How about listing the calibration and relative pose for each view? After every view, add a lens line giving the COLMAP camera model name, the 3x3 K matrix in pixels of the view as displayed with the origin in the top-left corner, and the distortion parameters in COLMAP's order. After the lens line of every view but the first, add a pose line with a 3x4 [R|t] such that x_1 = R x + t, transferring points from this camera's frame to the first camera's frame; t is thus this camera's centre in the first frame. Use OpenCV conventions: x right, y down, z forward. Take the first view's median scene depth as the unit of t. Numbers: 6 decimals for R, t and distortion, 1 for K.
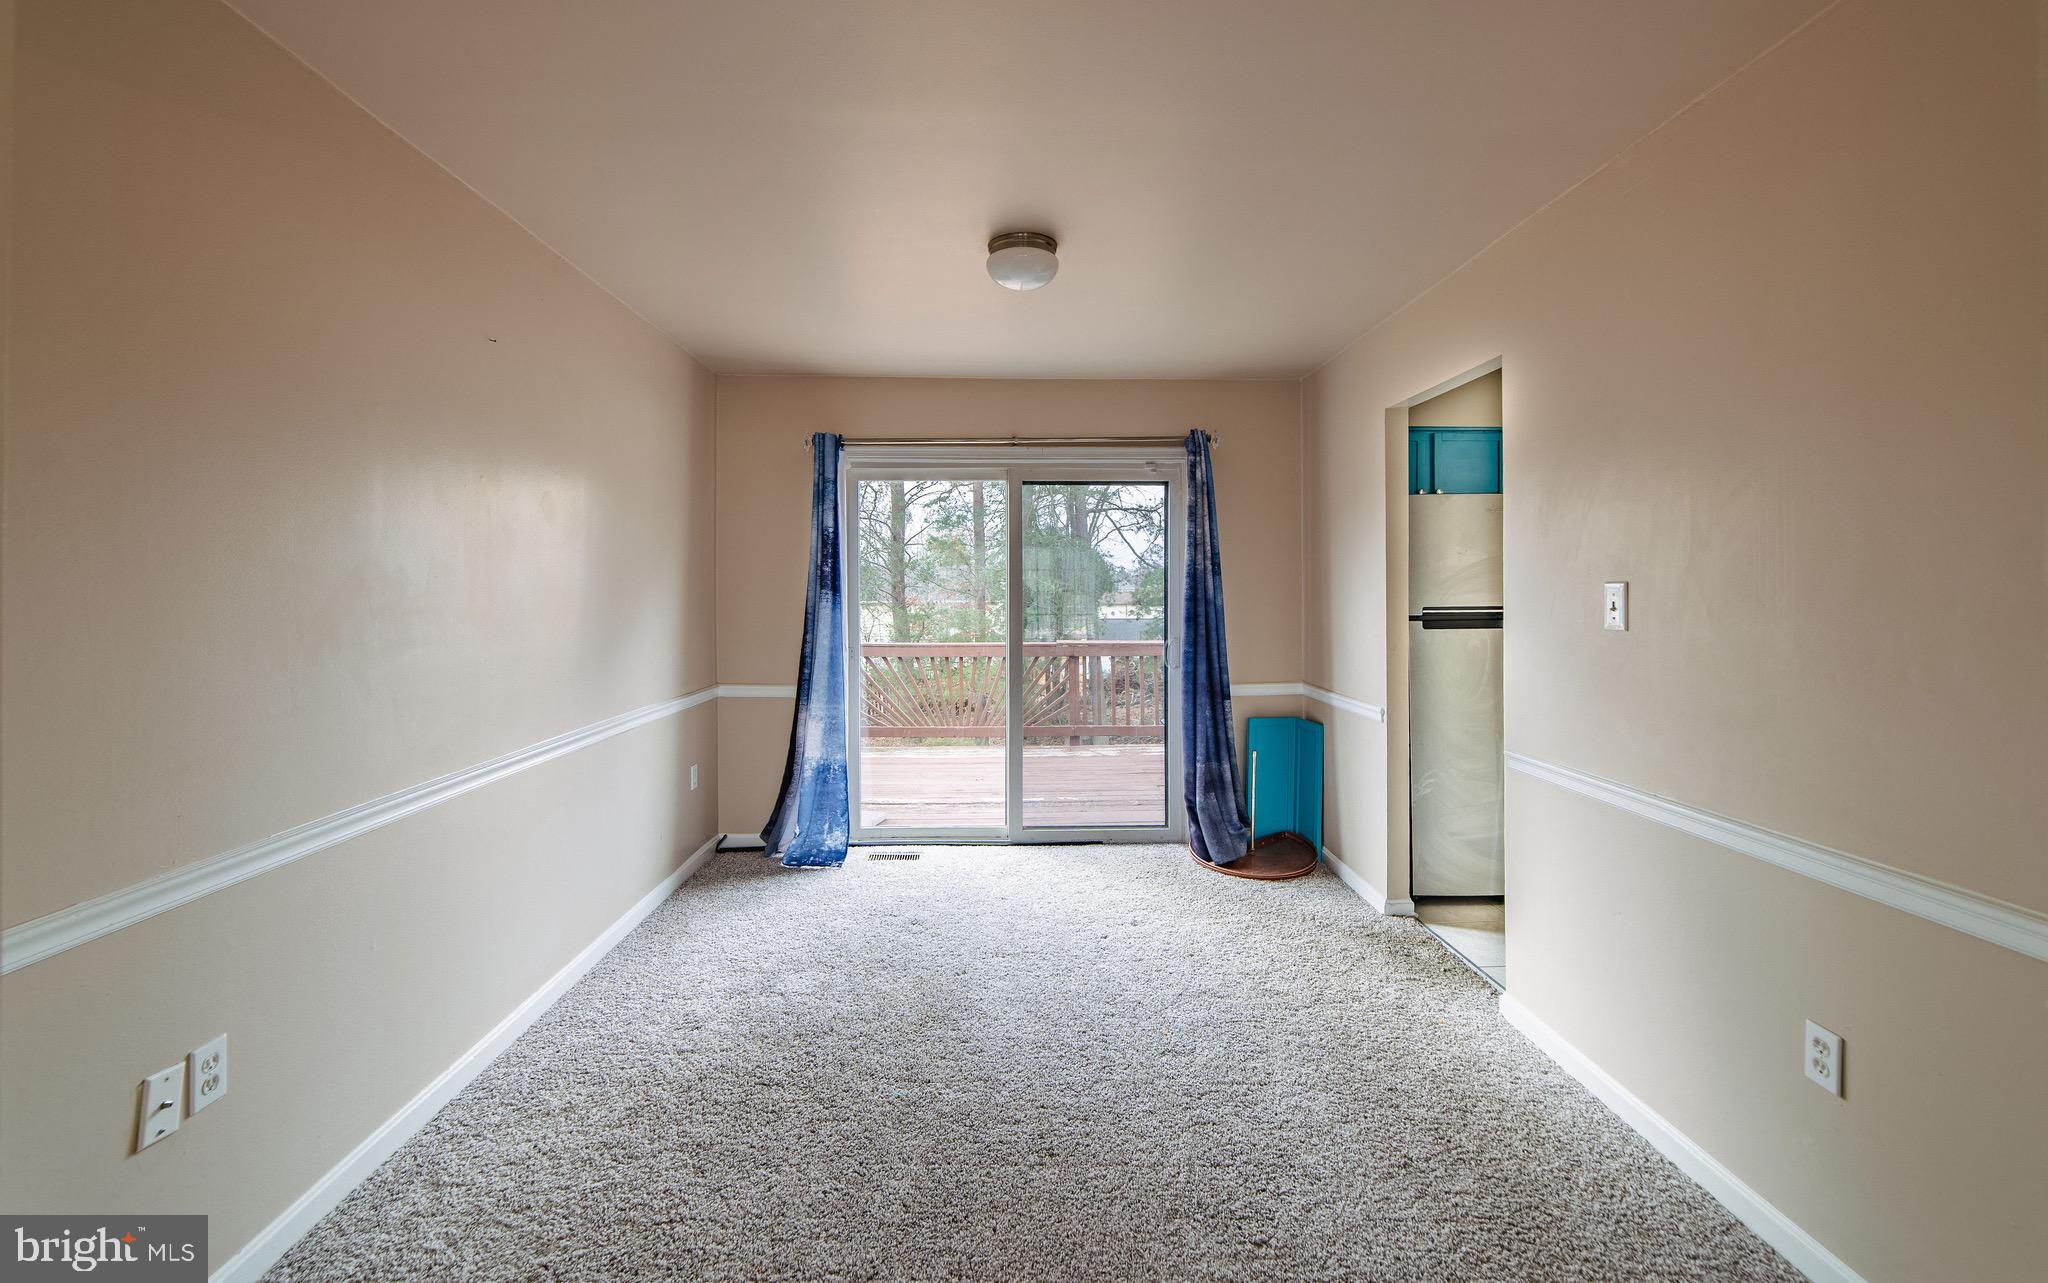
lens RADIAL K [[831.1, 0, 1018.9], [0, 831.1, 592.5], [0, 0, 1]] dist [-0.000994, 0.000084]
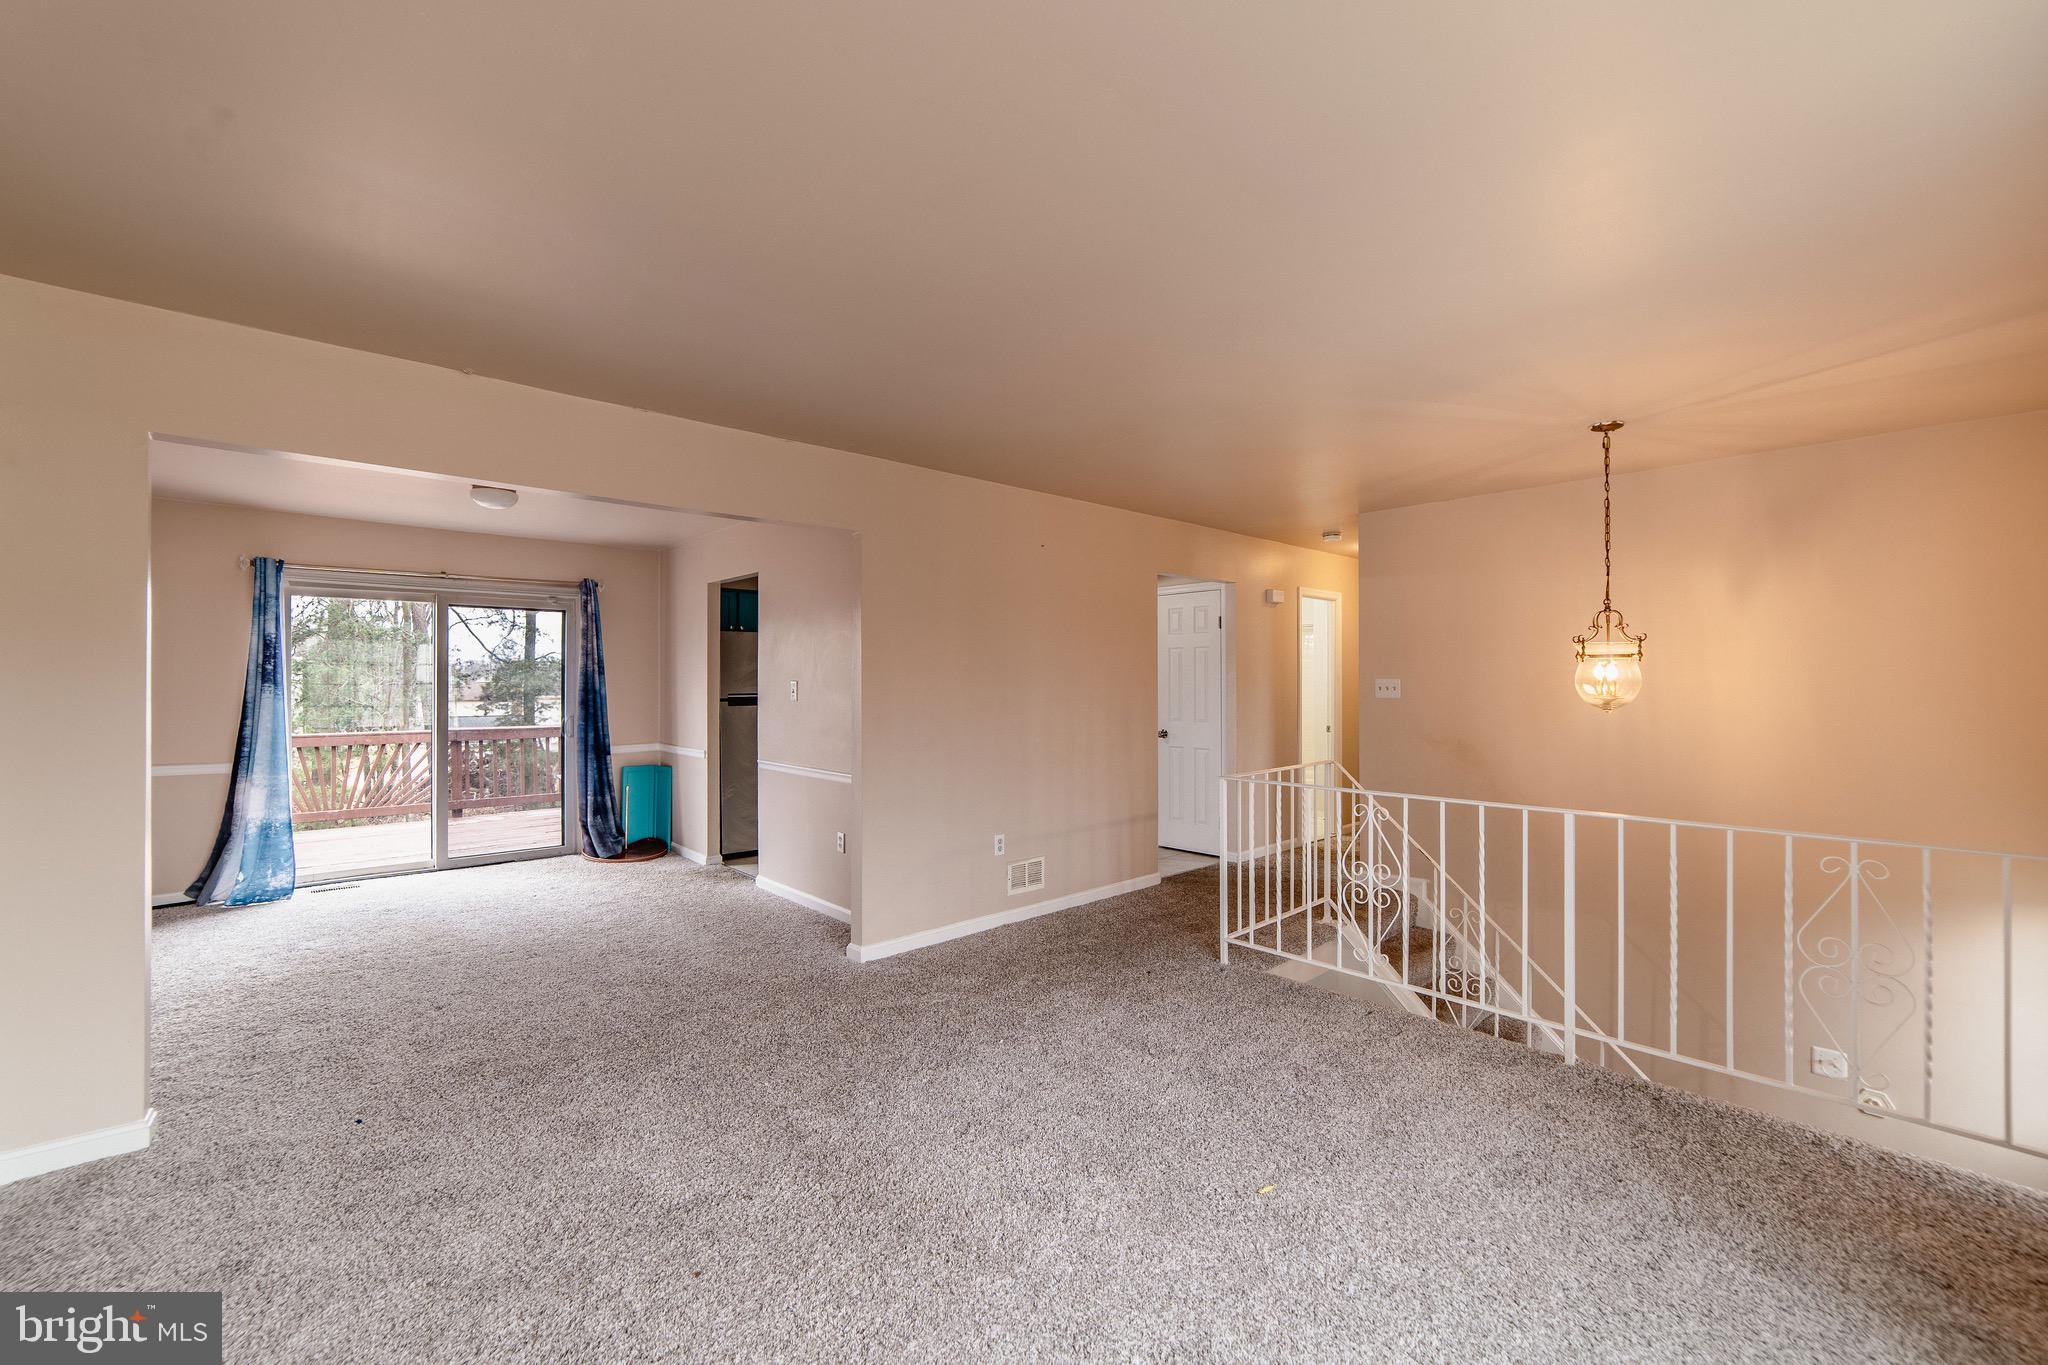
lens RADIAL K [[819.0, 0, 1016.5], [0, 819.0, 679.3], [0, 0, 1]] dist [-0.017797, 0.006774]
pose [[0.737198, 0.004700, 0.675660, -0.220749], [0.002084, 0.999955, -0.009230, 0.003872], [-0.675673, 0.008212, 0.737155, -0.646103]]
